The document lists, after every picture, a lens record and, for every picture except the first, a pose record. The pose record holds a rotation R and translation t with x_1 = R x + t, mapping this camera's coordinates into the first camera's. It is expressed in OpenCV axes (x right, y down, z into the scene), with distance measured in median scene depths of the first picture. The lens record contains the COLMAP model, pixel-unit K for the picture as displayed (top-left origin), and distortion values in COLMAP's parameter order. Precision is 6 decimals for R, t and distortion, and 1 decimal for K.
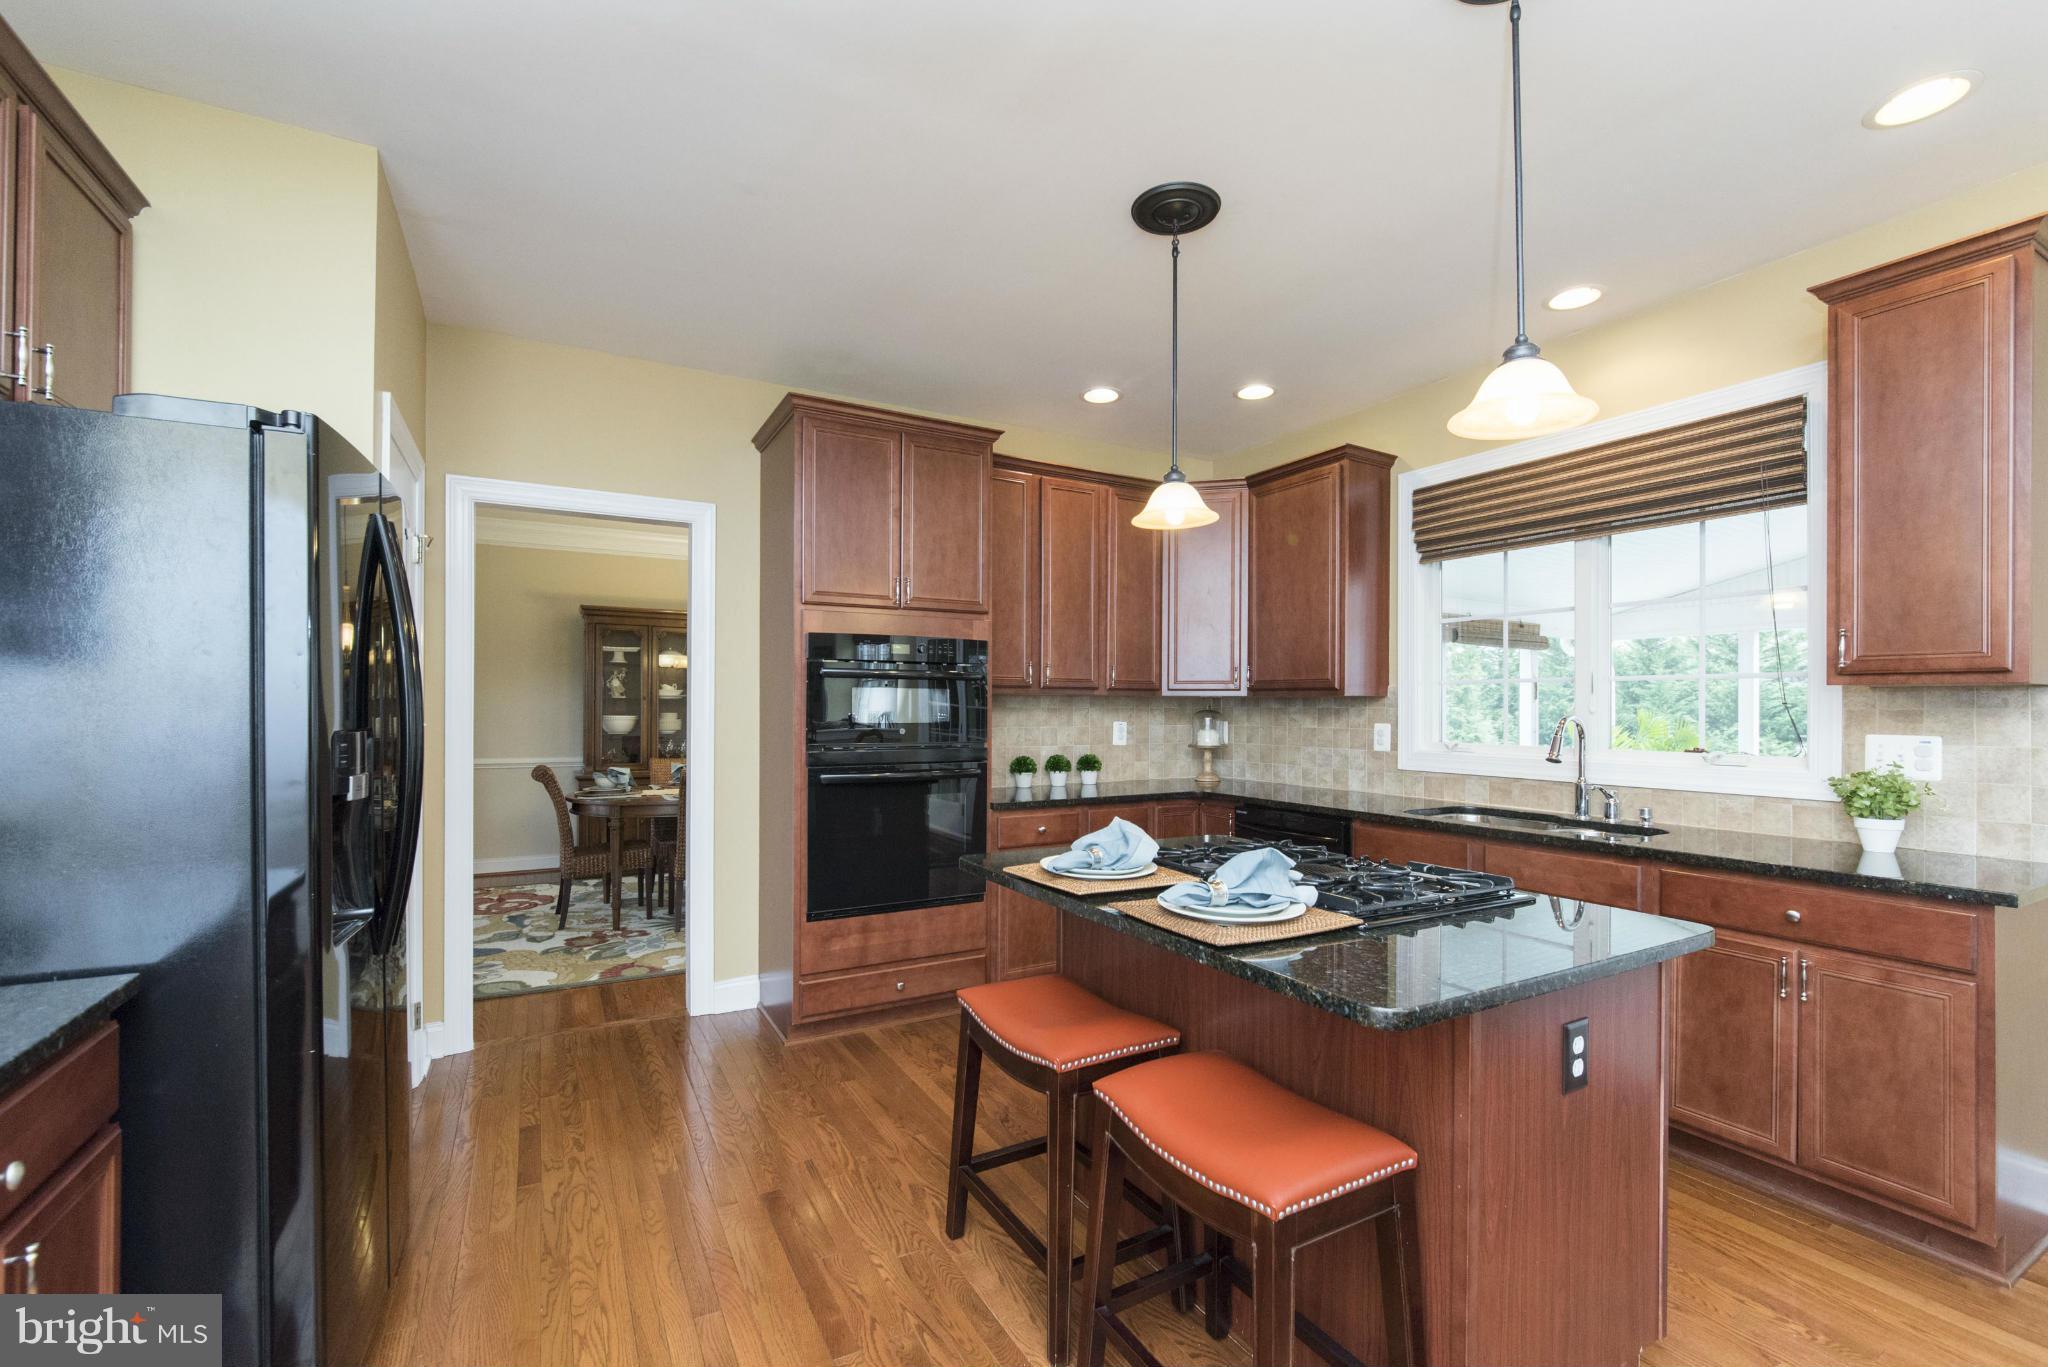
lens RADIAL K [[871.0, 0, 1027.1], [0, 871.0, 706.6], [0, 0, 1]] dist [-0.009920, 0.000410]
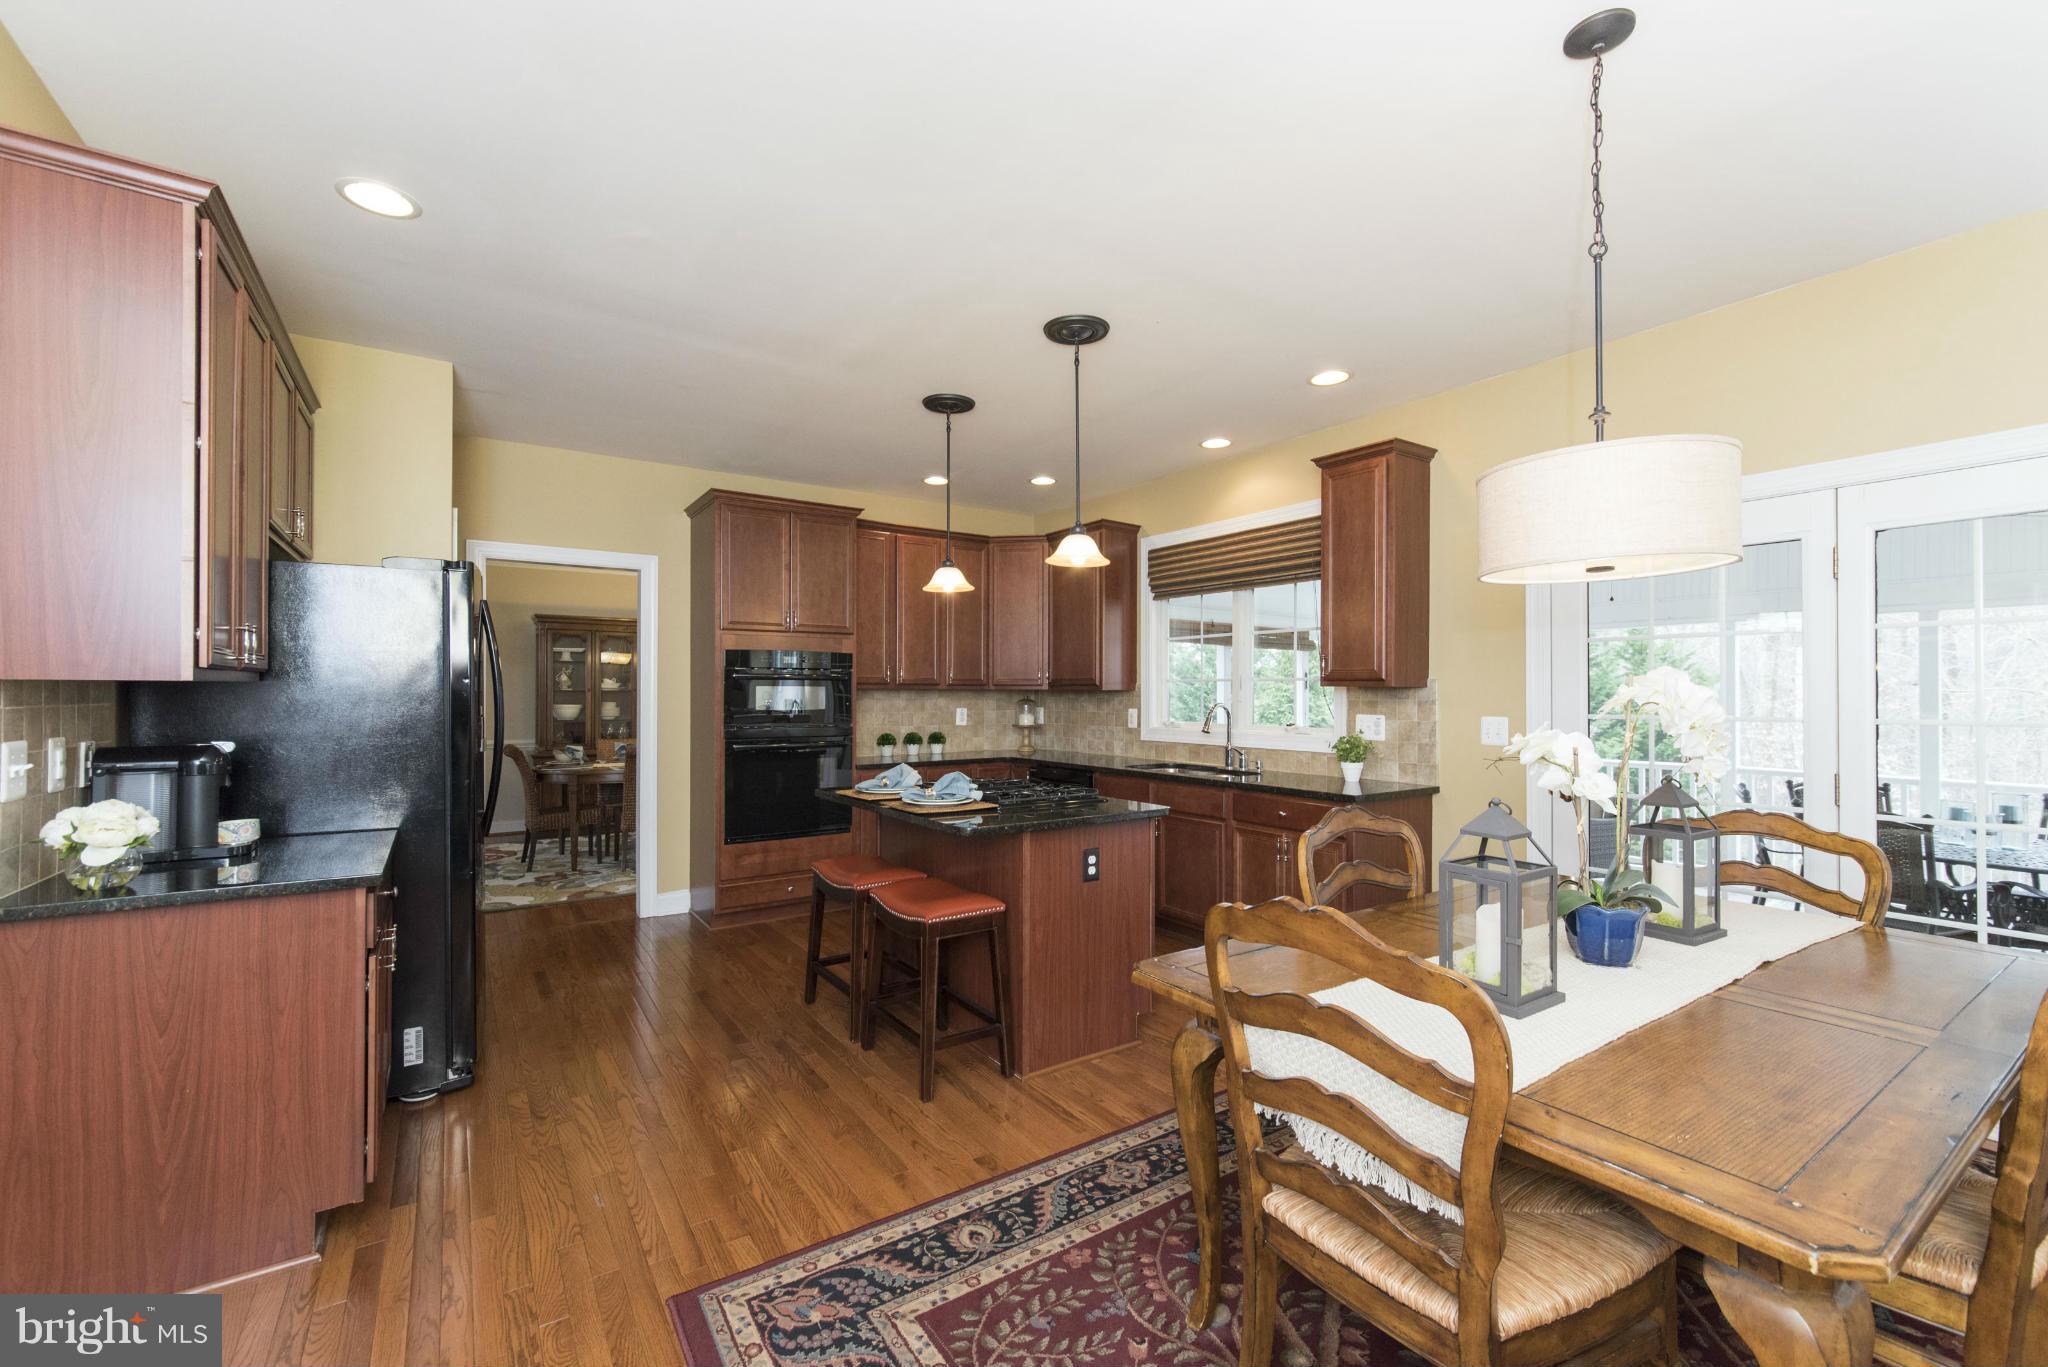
lens RADIAL K [[837.7, 0, 1029.6], [0, 837.7, 690.3], [0, 0, 1]] dist [0.000983, 0.000045]
pose [[0.995524, -0.002233, 0.094480, 0.126718], [0.002481, 0.999994, -0.002512, -0.010234], [-0.094474, 0.002735, 0.995524, -0.459934]]
